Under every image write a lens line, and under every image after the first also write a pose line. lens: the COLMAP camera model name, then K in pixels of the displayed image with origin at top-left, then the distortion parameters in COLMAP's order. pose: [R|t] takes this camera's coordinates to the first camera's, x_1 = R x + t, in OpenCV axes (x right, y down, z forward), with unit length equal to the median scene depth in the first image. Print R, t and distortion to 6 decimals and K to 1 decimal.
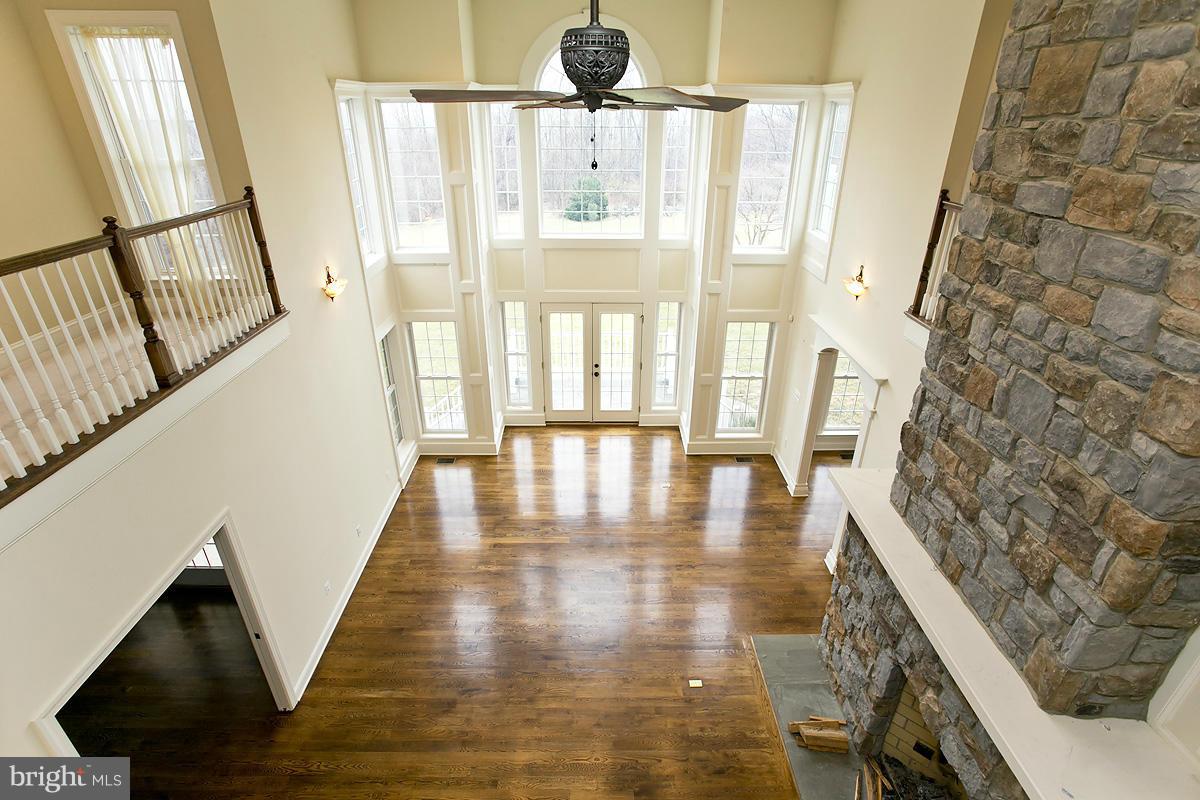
lens RADIAL K [[573.5, 0, 602.5], [0, 573.5, 405.9], [0, 0, 1]] dist [-0.038241, 0.000613]
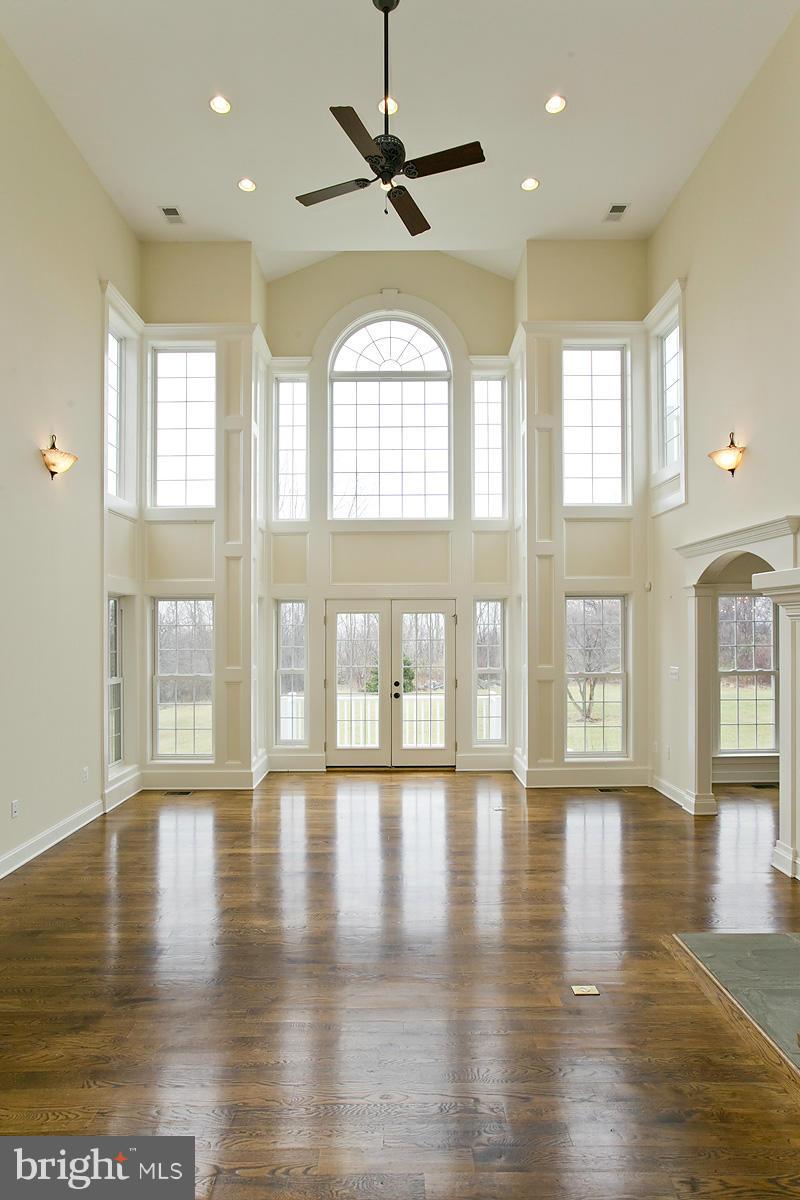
lens RADIAL K [[673.6, 0, 399.5], [0, 673.6, 599.7], [0, 0, 1]] dist [-0.021617, 0.003605]
pose [[0.999914, -0.006475, -0.011365, 0.004450], [0.000854, 0.899365, -0.437198, 0.239070], [0.013052, 0.437151, 0.899293, 0.172451]]
